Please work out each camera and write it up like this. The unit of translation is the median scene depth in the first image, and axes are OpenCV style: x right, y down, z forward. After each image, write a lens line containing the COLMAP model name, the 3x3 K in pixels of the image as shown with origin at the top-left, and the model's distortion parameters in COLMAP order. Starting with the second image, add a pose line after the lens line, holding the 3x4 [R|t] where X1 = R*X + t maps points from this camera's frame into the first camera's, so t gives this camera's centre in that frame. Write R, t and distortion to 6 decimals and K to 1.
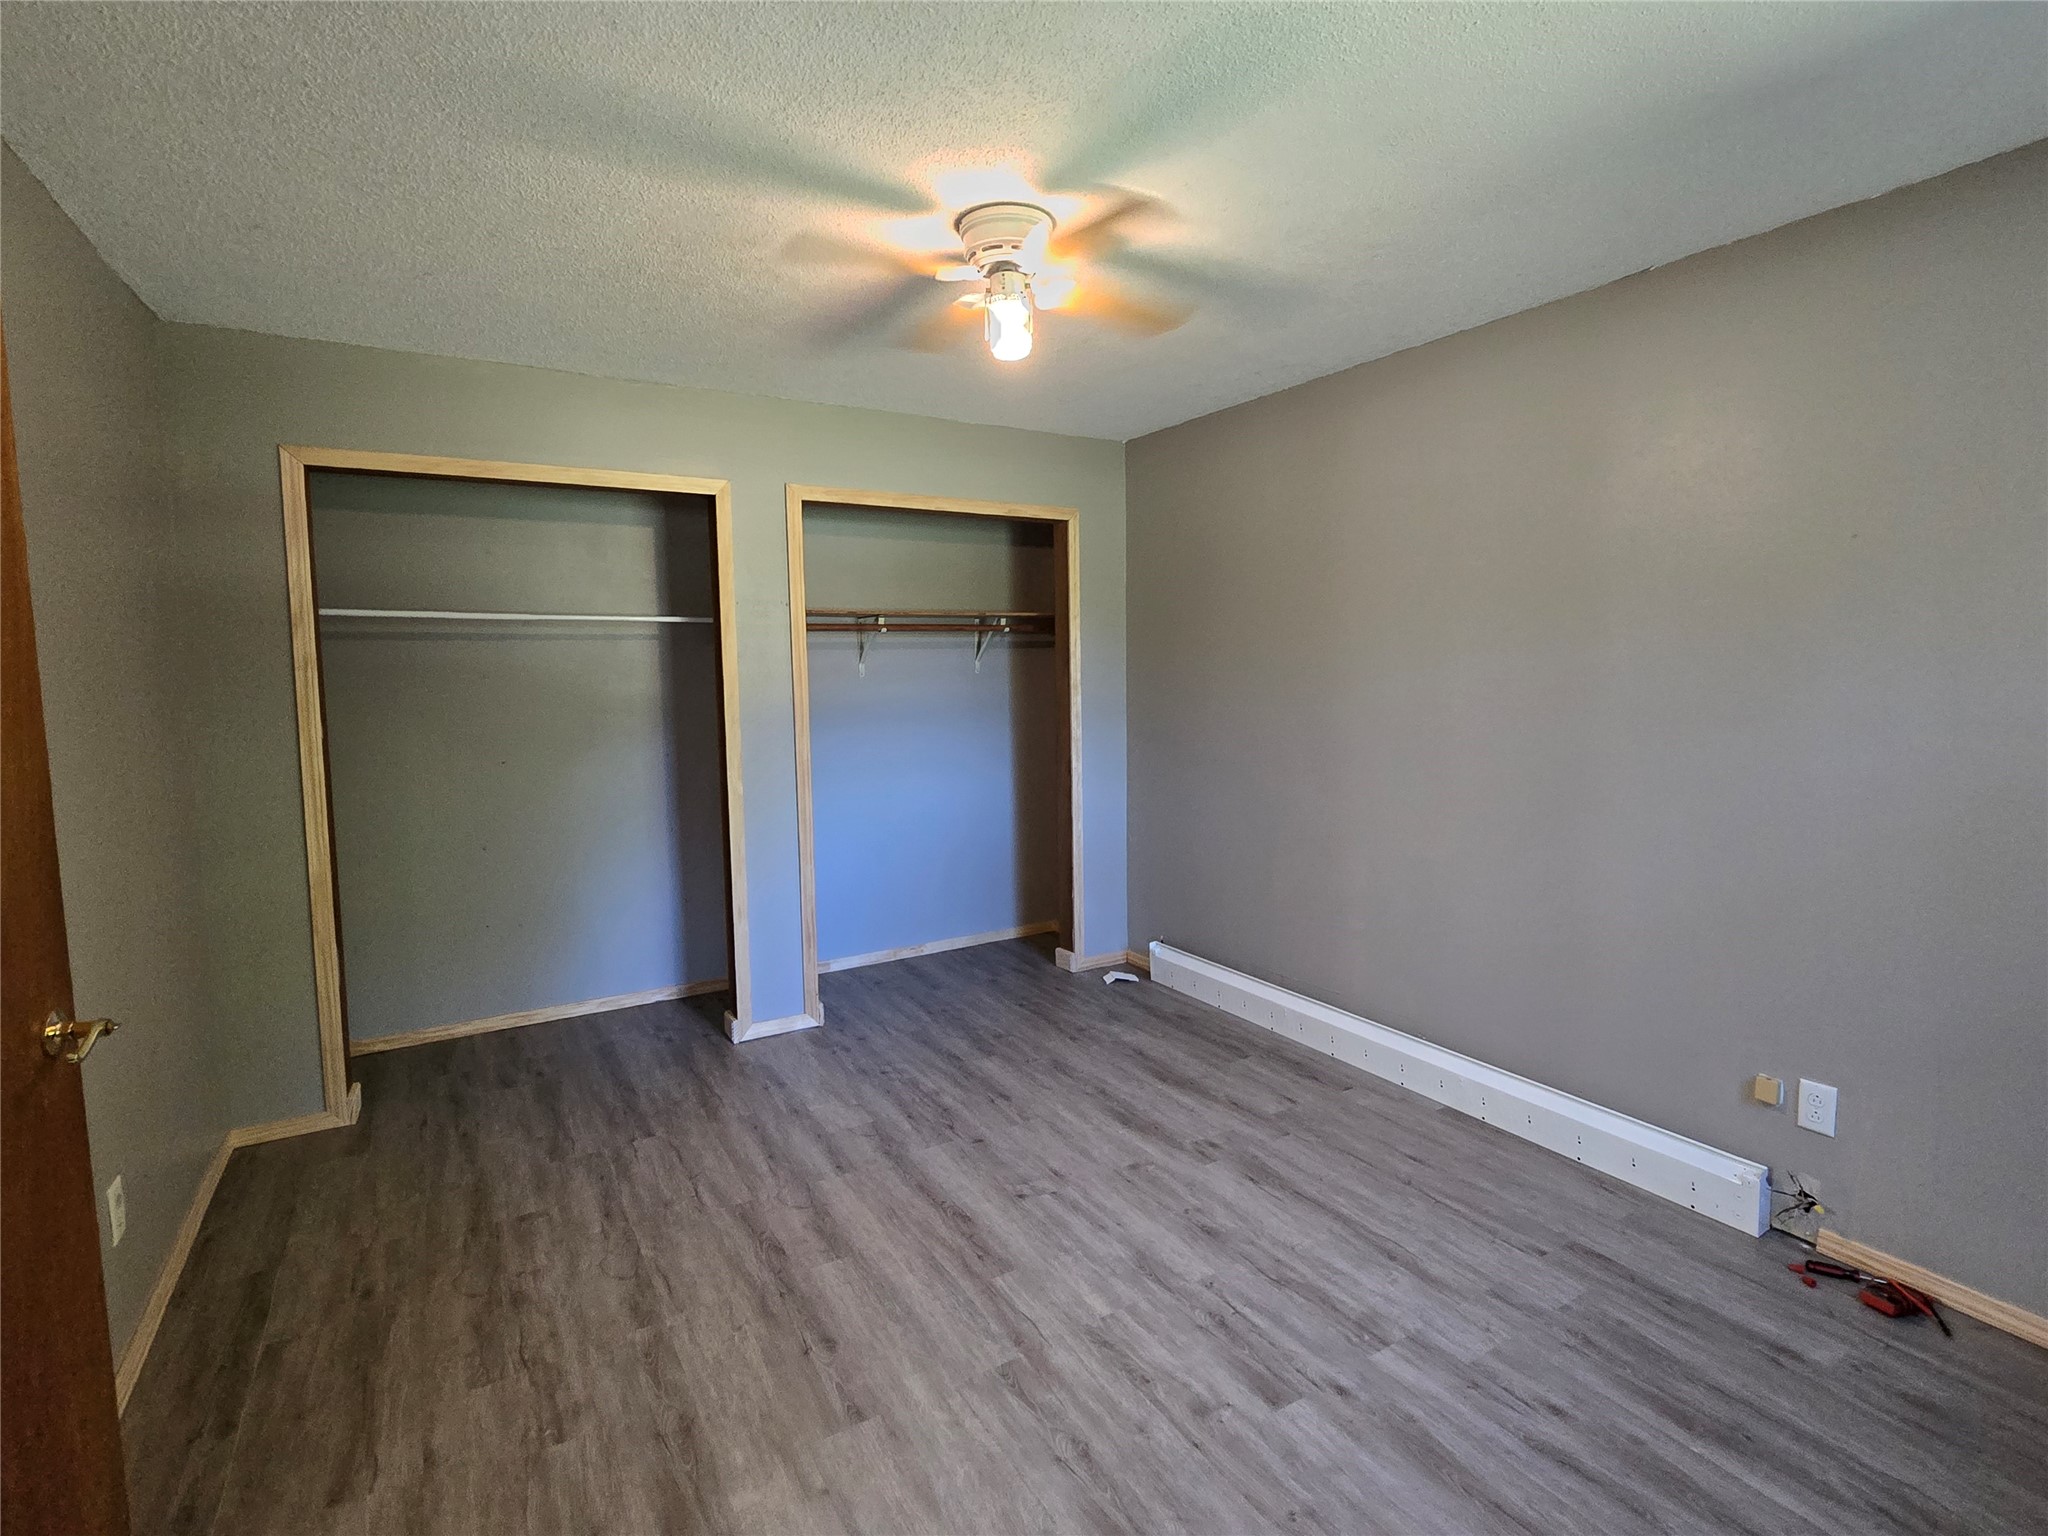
lens RADIAL K [[990.8, 0, 1043.7], [0, 990.8, 751.9], [0, 0, 1]] dist [-0.006086, 0.000130]
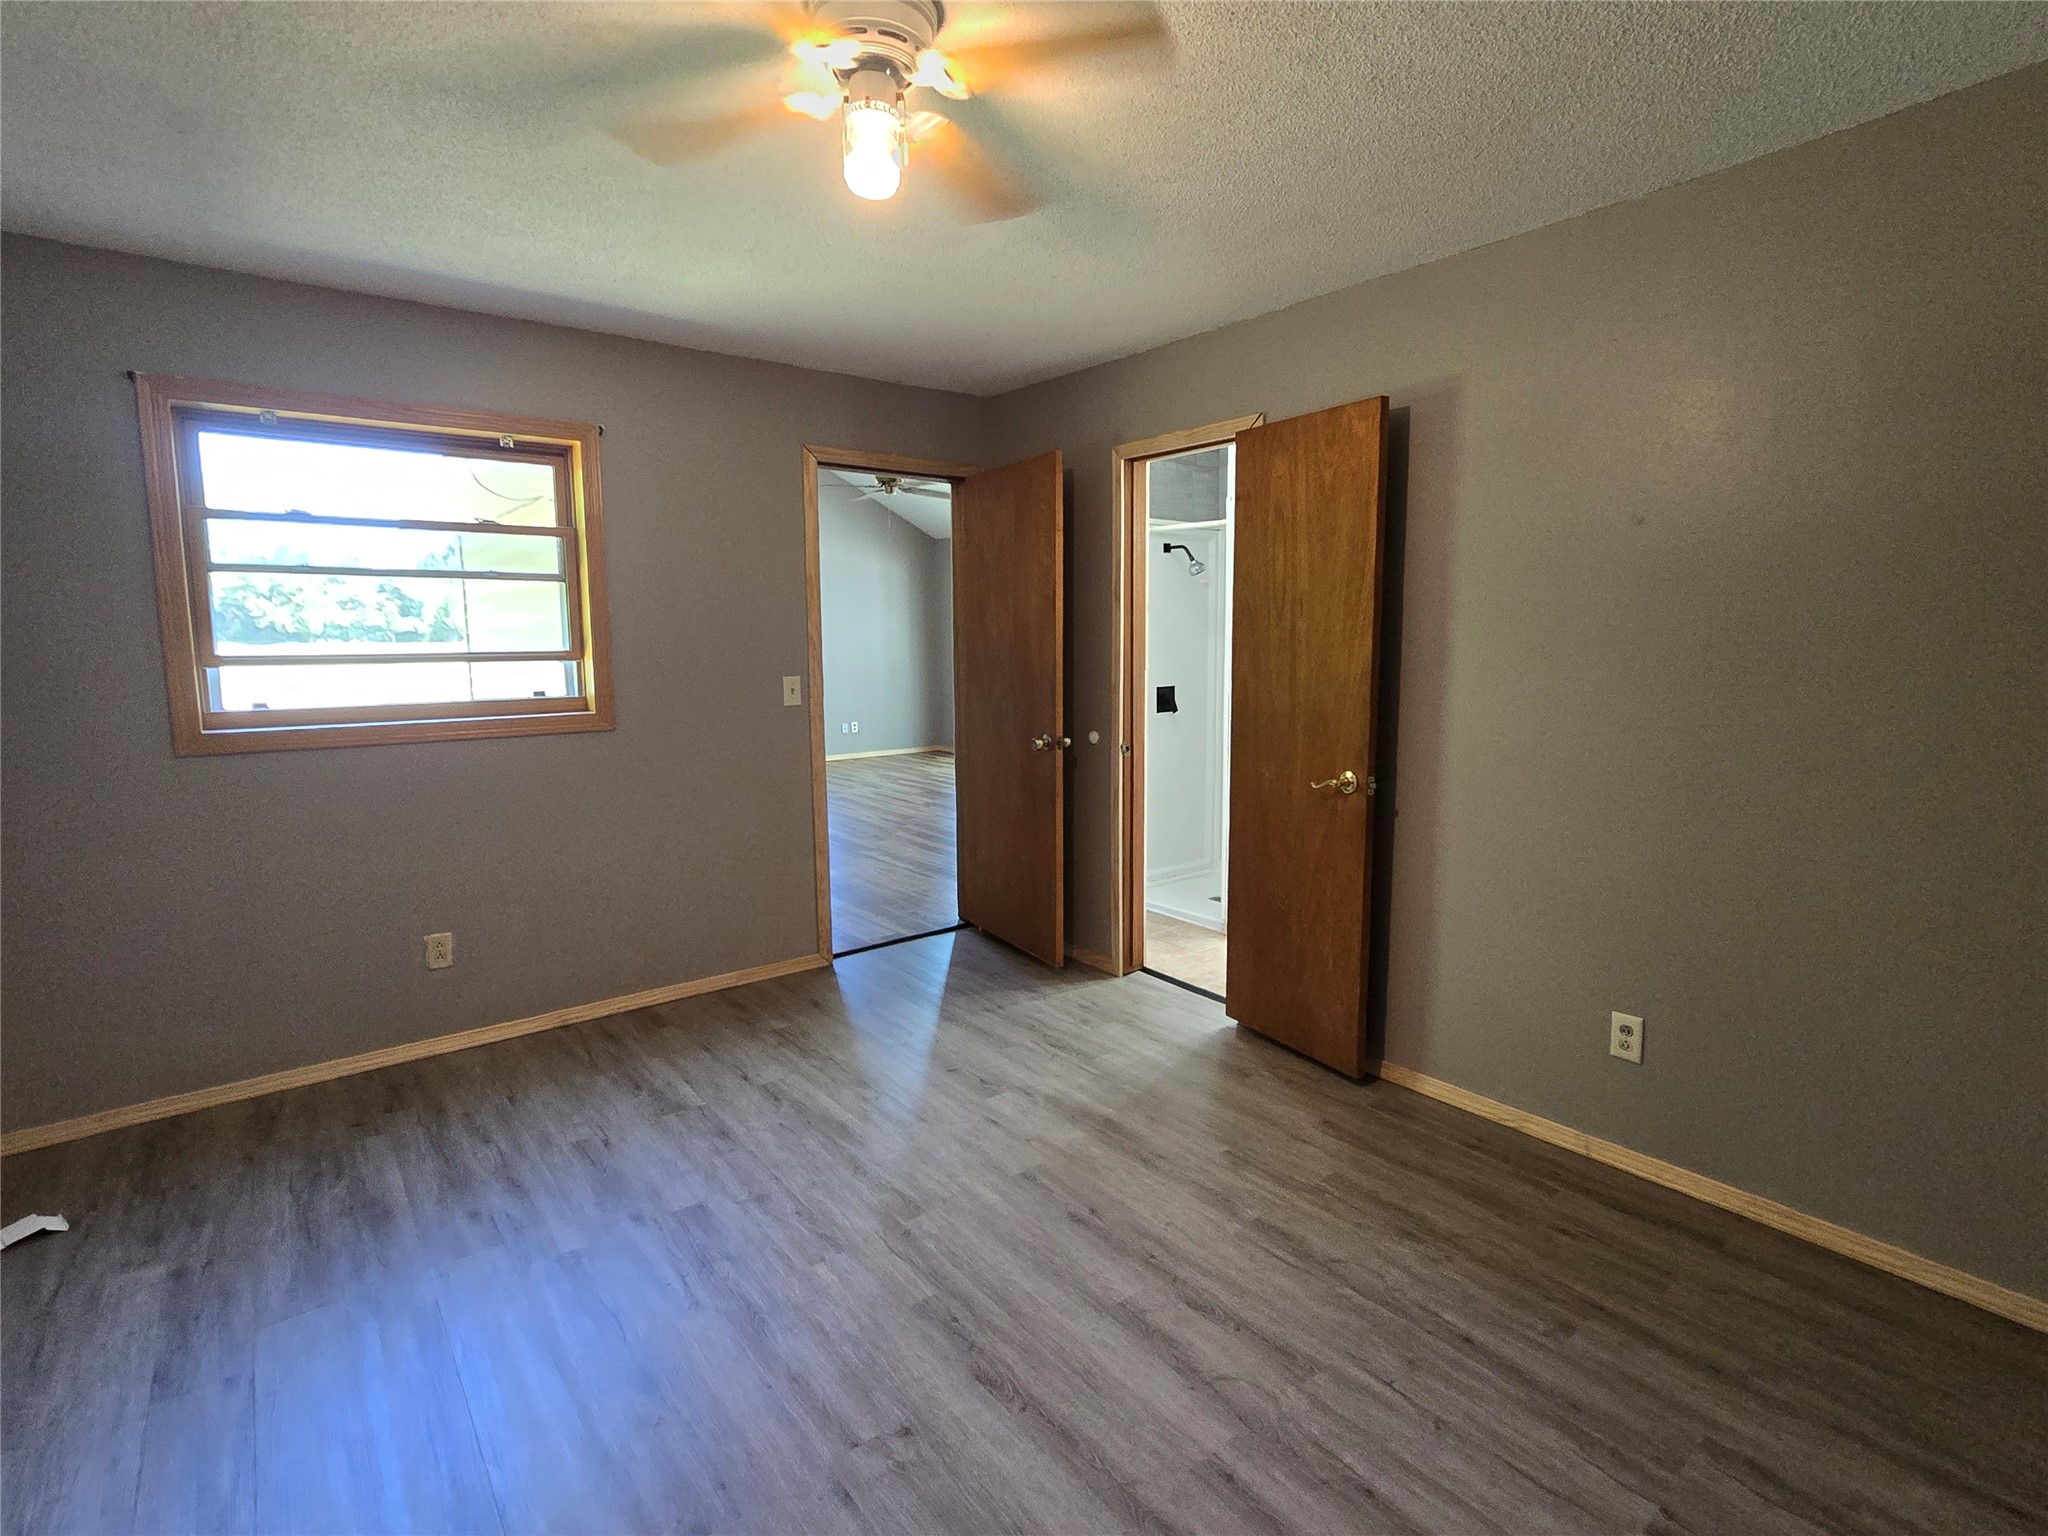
lens RADIAL K [[990.8, 0, 1043.7], [0, 990.8, 751.9], [0, 0, 1]] dist [-0.006086, 0.000130]
pose [[-0.992141, 0.033062, -0.120679, -0.056906], [0.007069, 0.977729, 0.209751, -0.140859], [0.124927, 0.207249, -0.970279, 1.813996]]
